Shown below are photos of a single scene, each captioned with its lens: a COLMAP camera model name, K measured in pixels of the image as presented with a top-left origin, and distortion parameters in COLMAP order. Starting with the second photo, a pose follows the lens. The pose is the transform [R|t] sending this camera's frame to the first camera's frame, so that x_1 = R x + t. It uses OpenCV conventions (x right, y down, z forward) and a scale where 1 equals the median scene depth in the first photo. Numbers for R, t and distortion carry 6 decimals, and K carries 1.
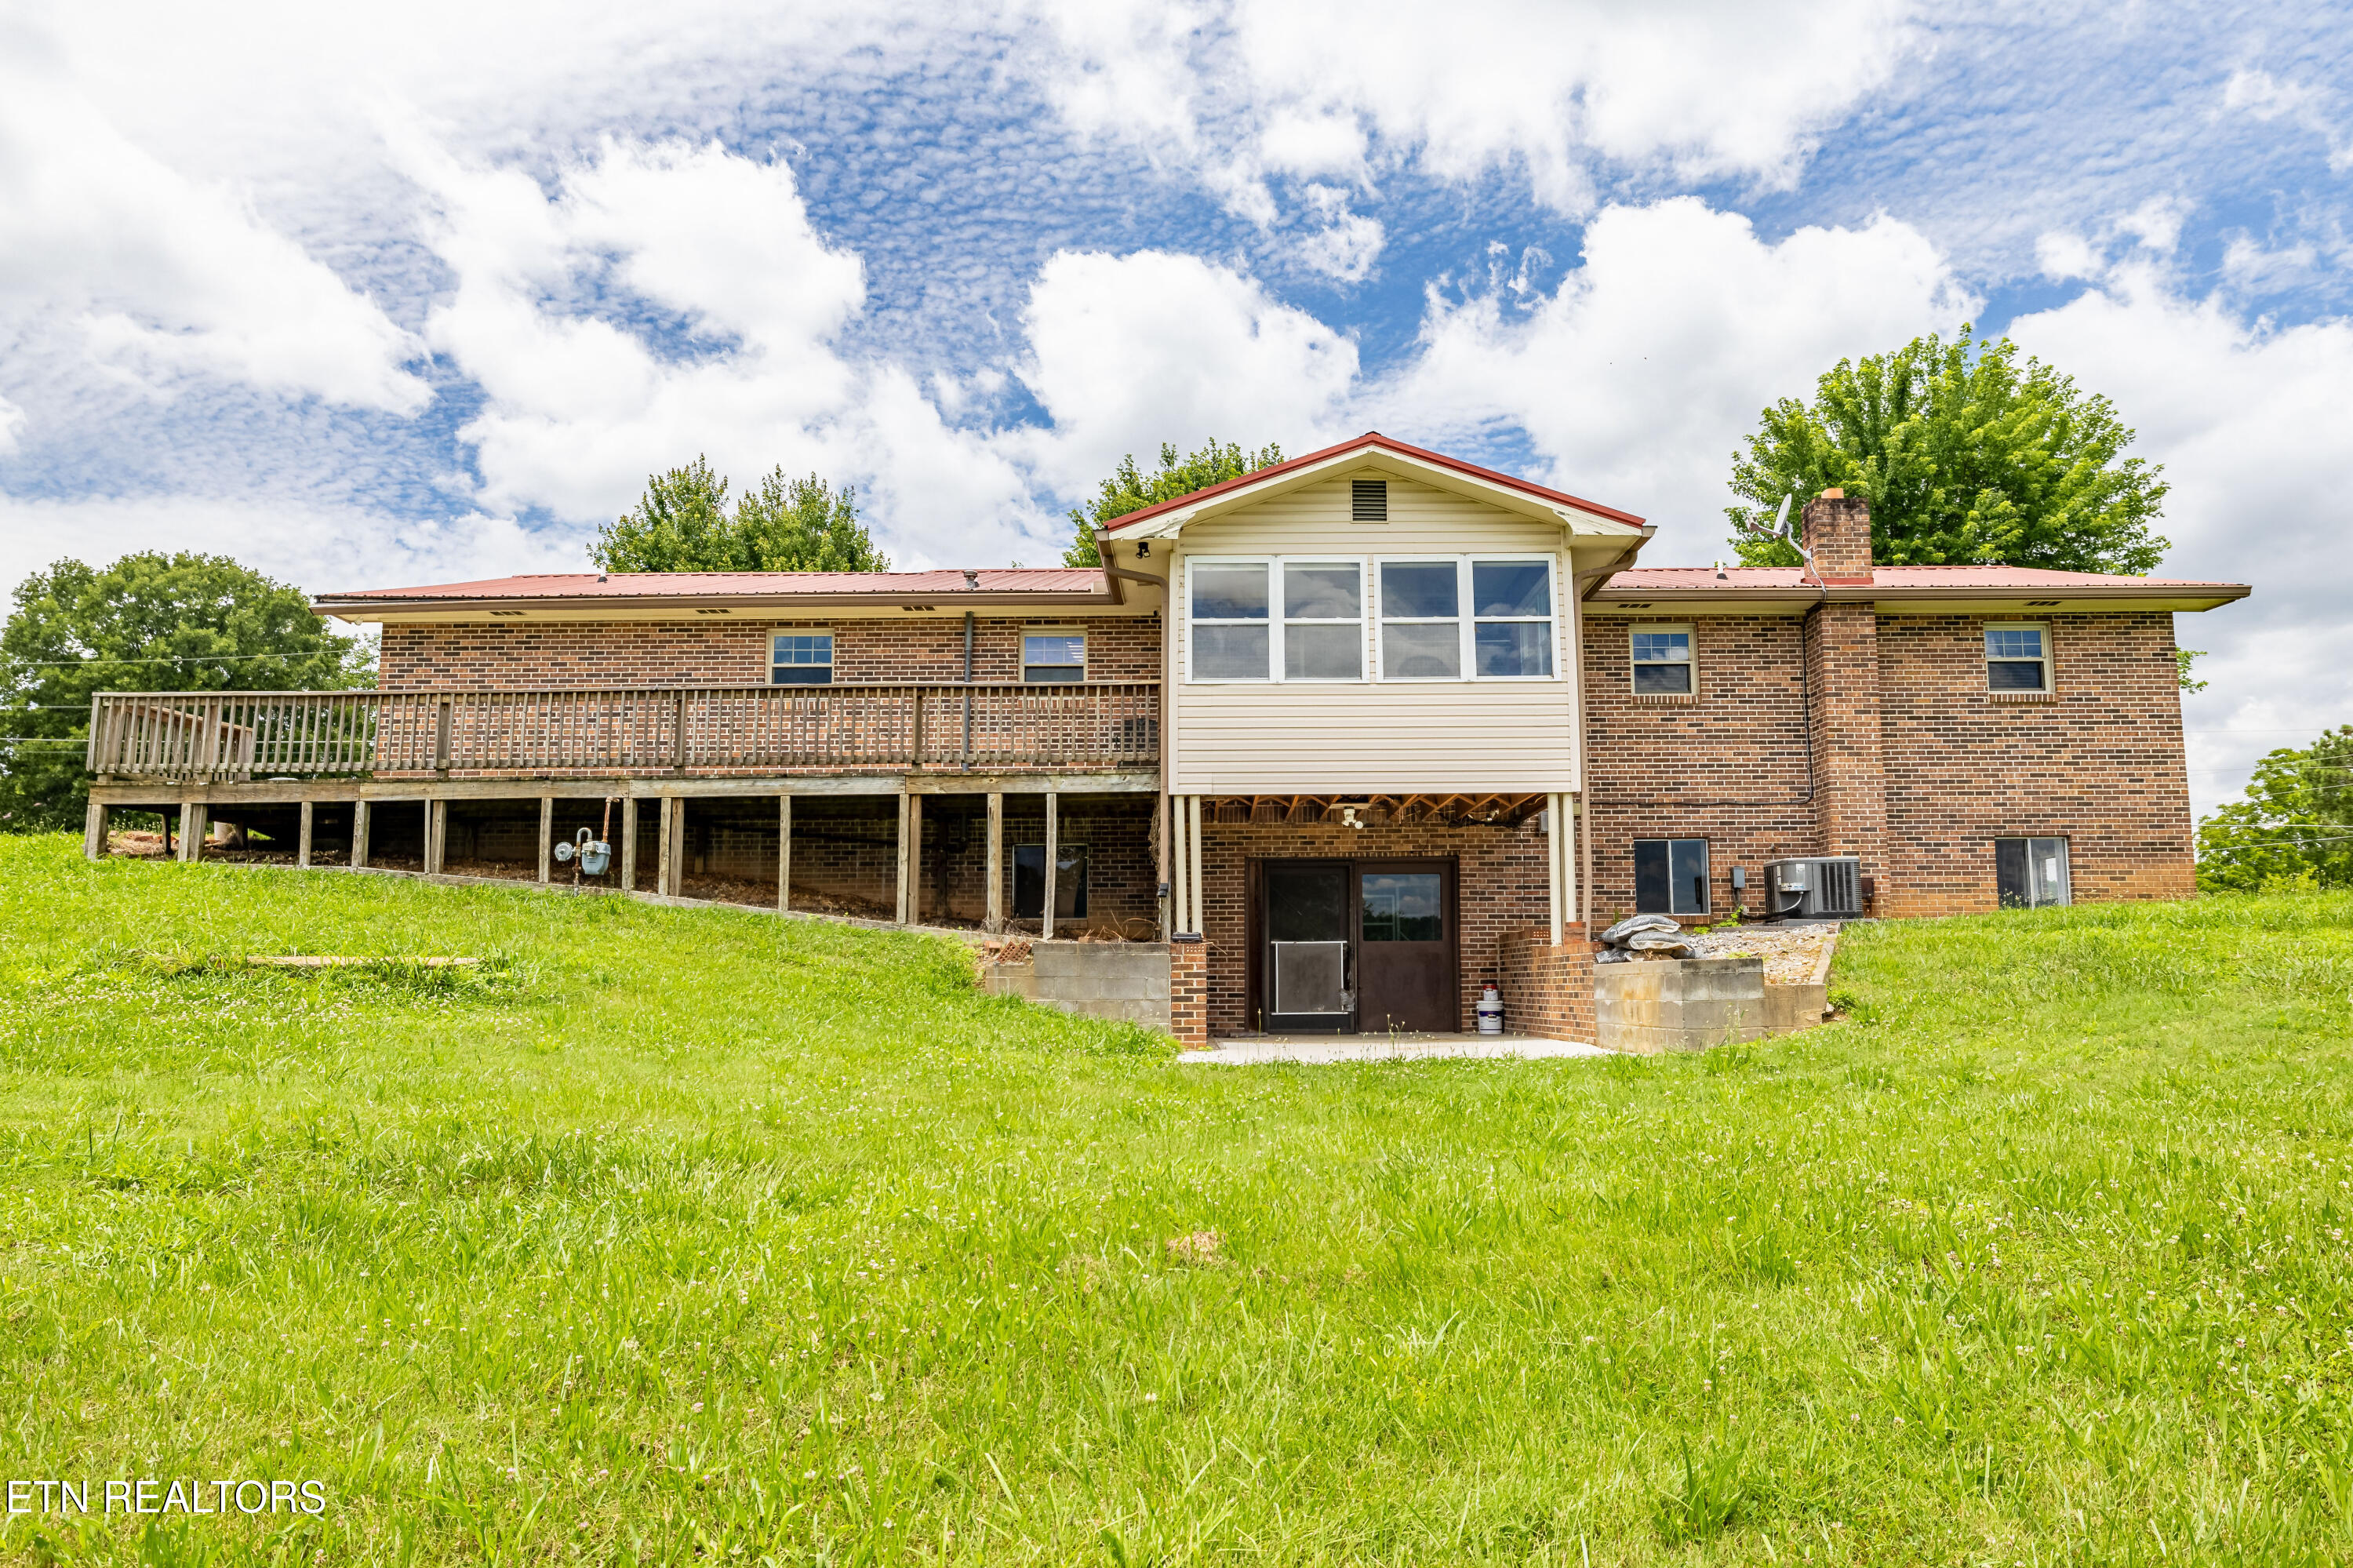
lens RADIAL K [[1371.8, 0, 1251.7], [0, 1371.8, 797.3], [0, 0, 1]] dist [-0.001803, -0.000180]
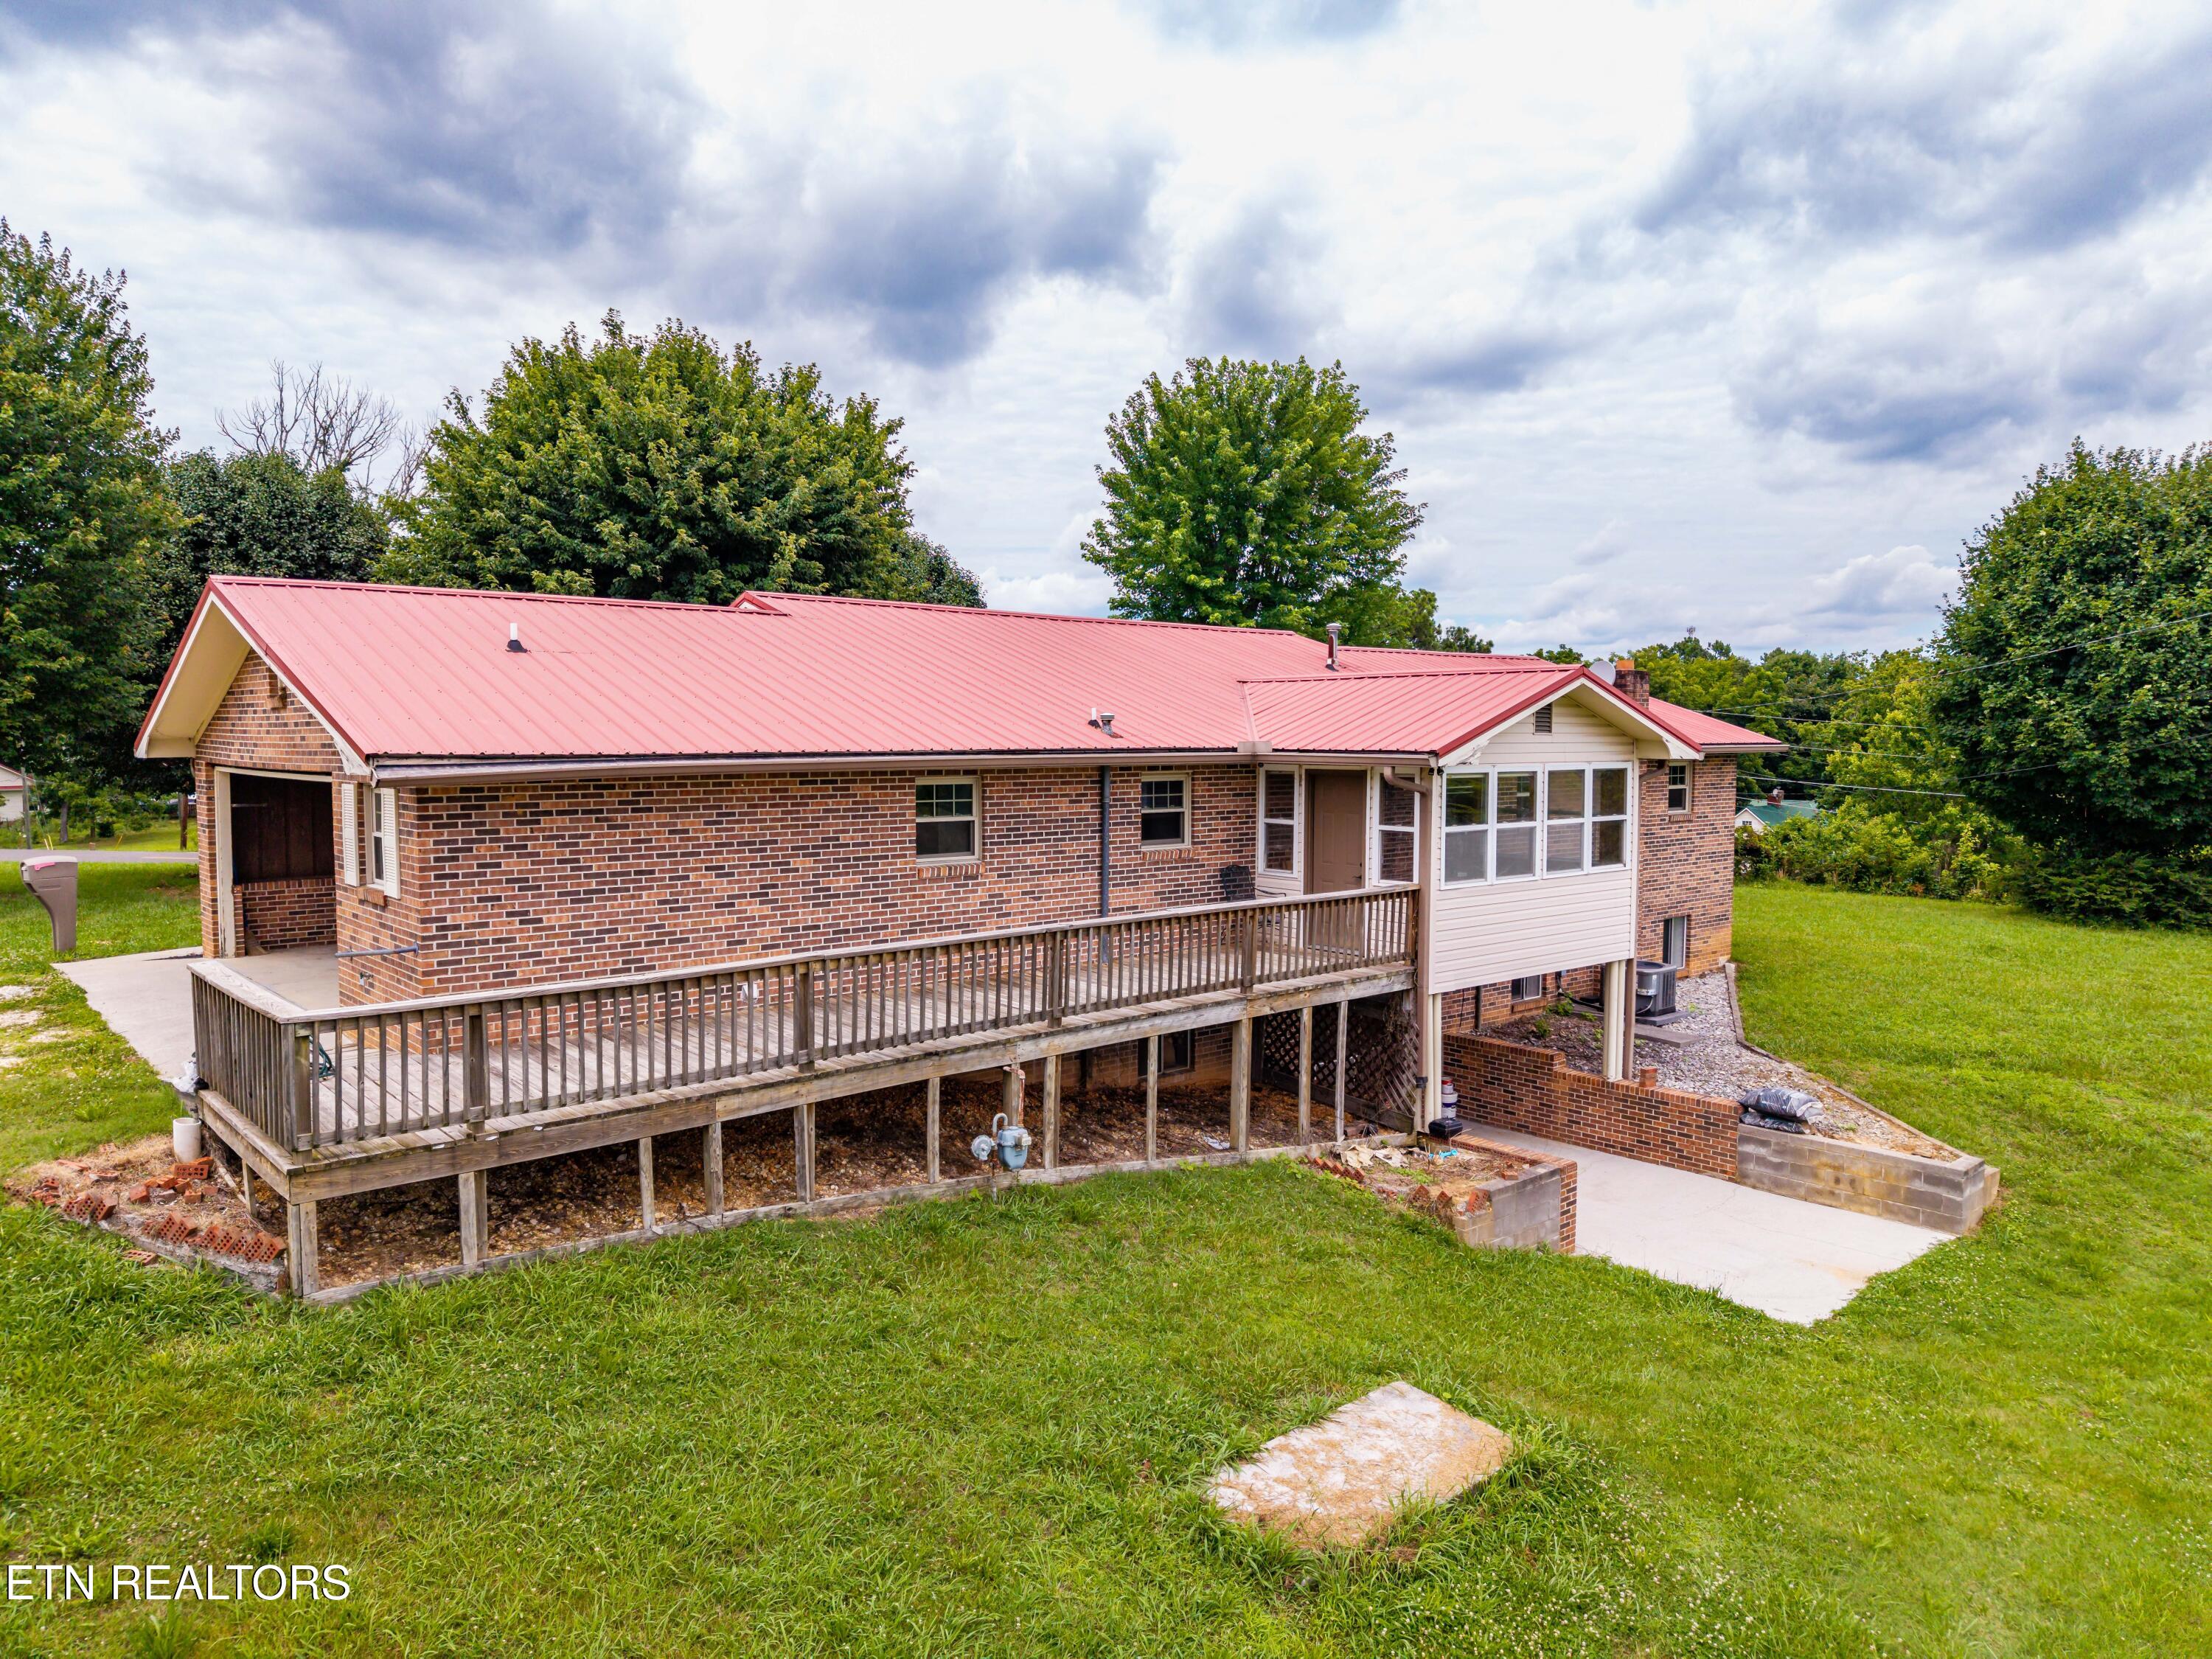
lens RADIAL K [[1479.8, 0, 1112.7], [0, 1479.8, 828.2], [0, 0, 1]] dist [0.036506, -0.038493]
pose [[0.756569, -0.034340, 0.653012, -0.990415], [-0.084109, 0.985215, 0.149257, -0.279271], [-0.648482, -0.167847, 0.742495, 0.315585]]
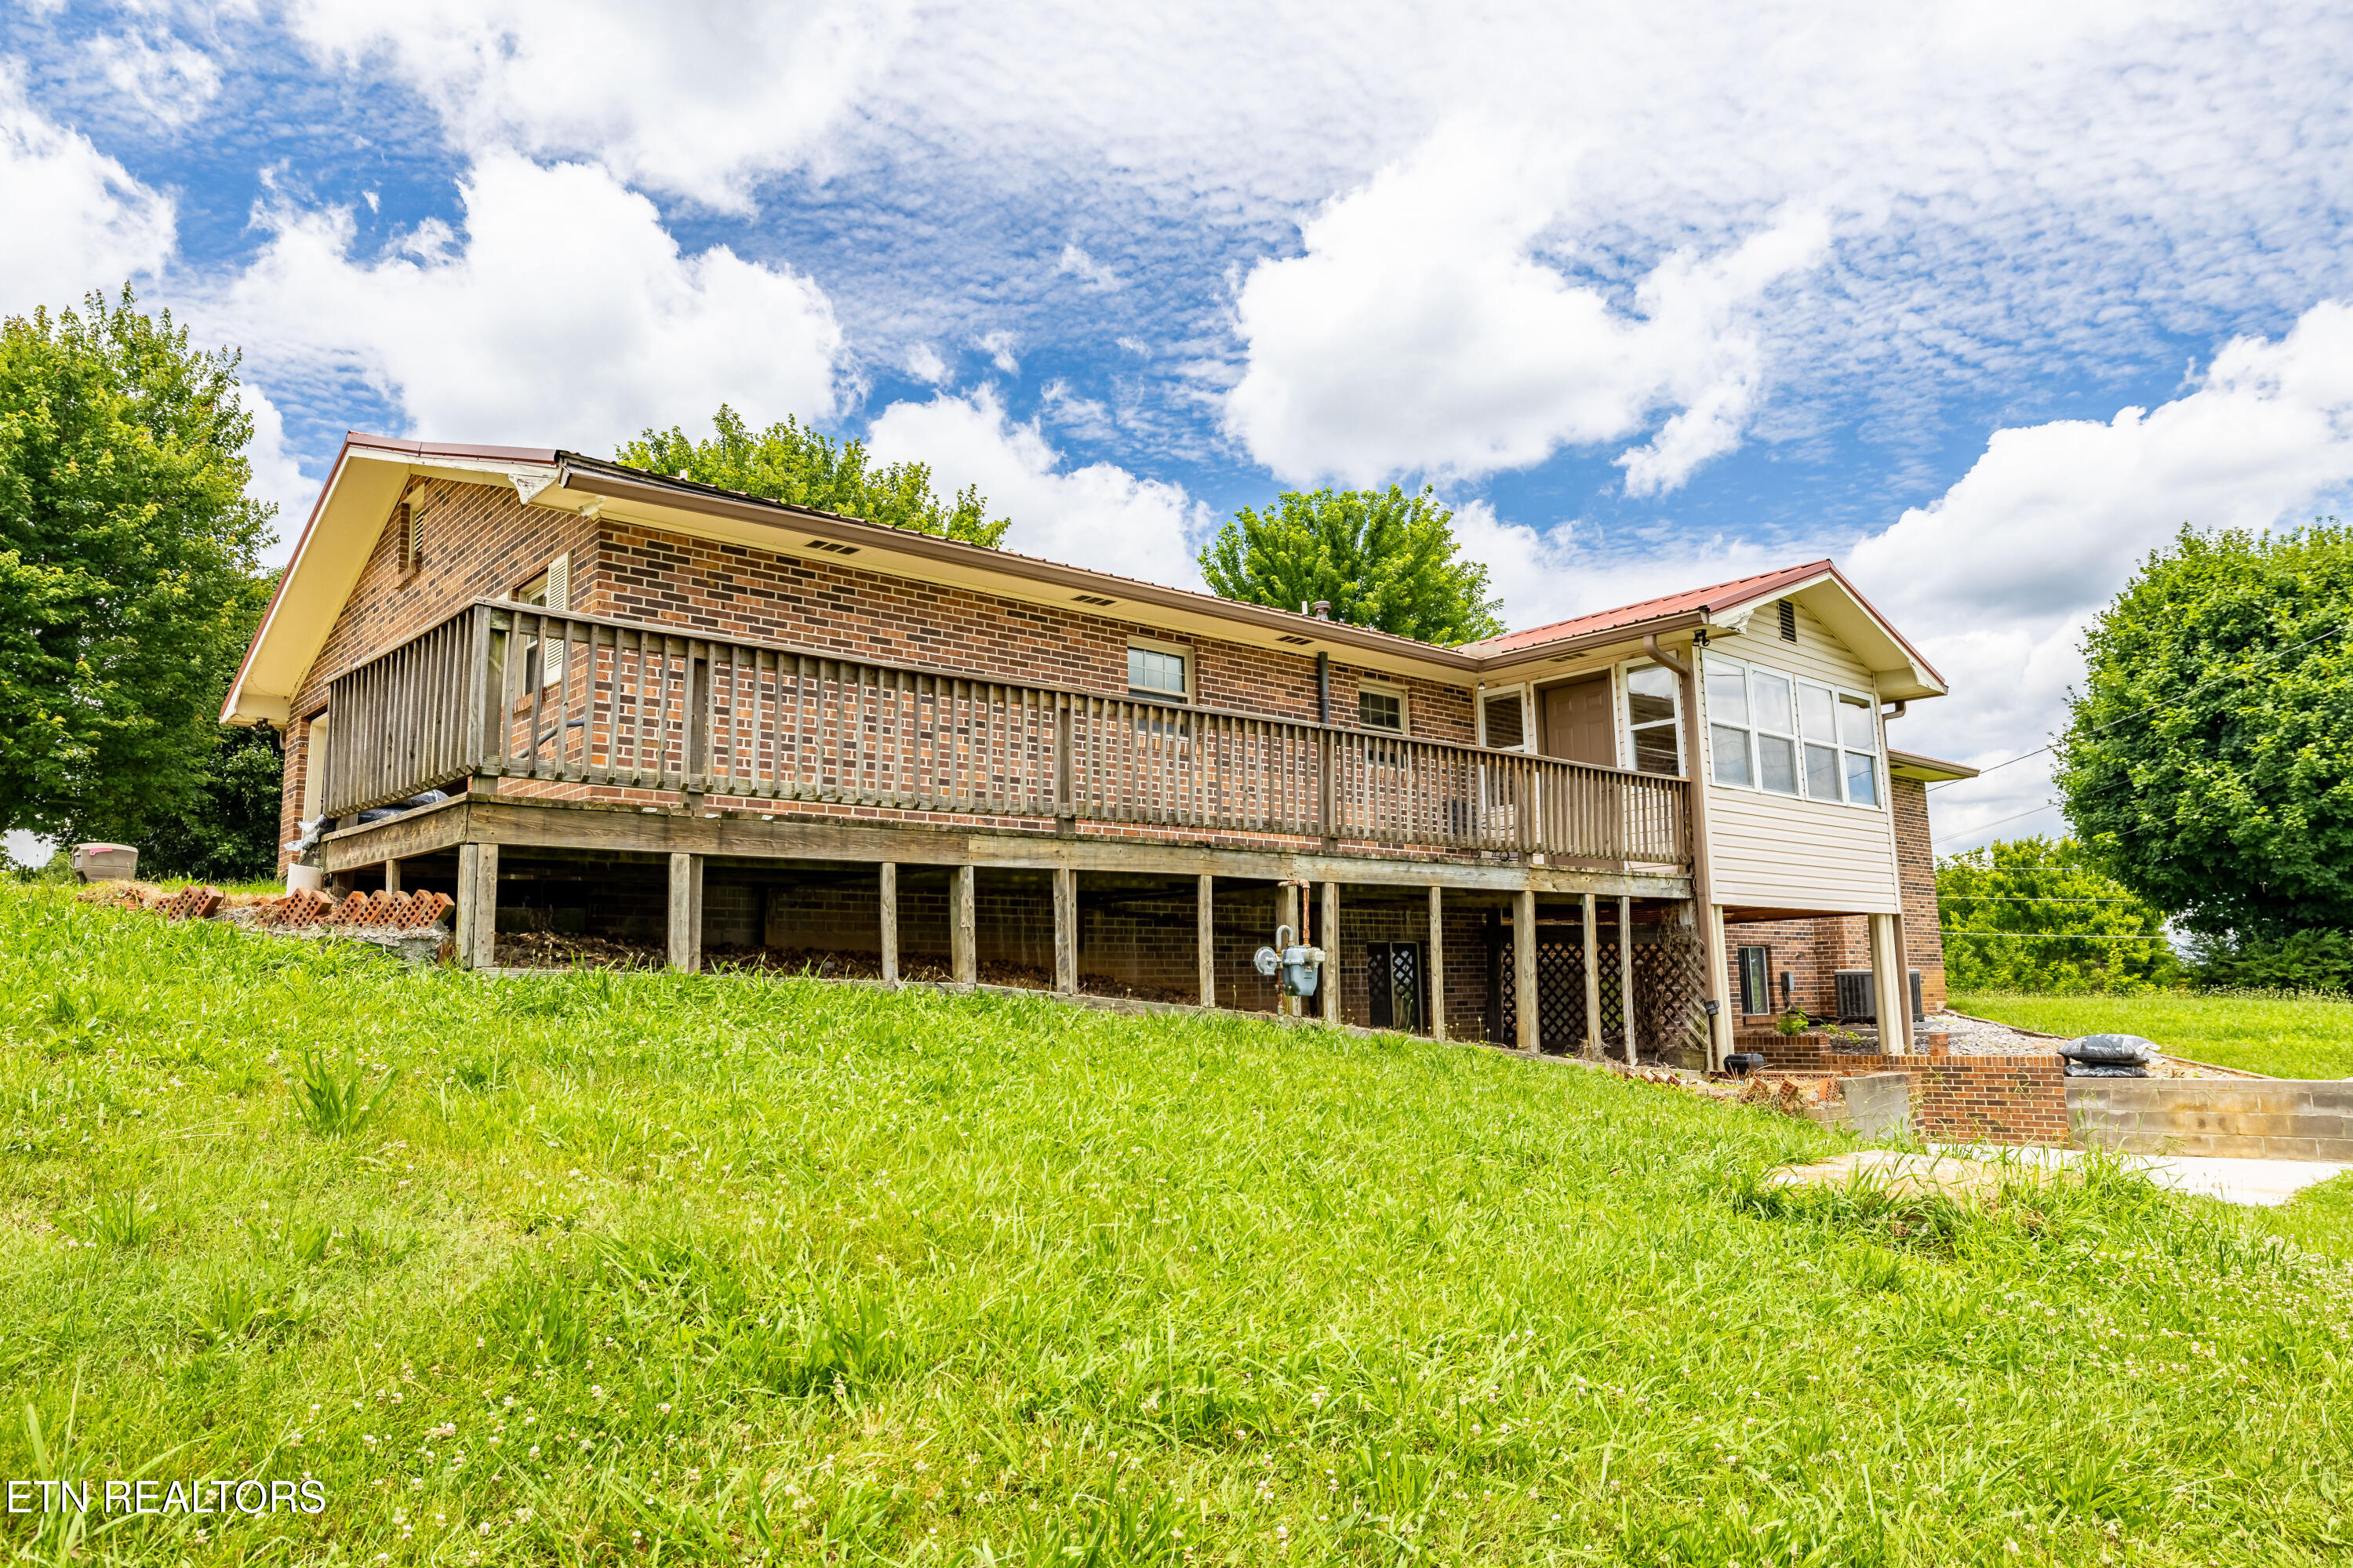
lens RADIAL K [[1493.4, 0, 1171.5], [0, 1493.4, 771.6], [0, 0, 1]] dist [0.007397, -0.002905]
pose [[0.746870, 0.091605, 0.658631, -0.996208], [-0.059813, 0.995706, -0.070660, 0.002487], [-0.662275, 0.013379, 0.749141, 0.475581]]
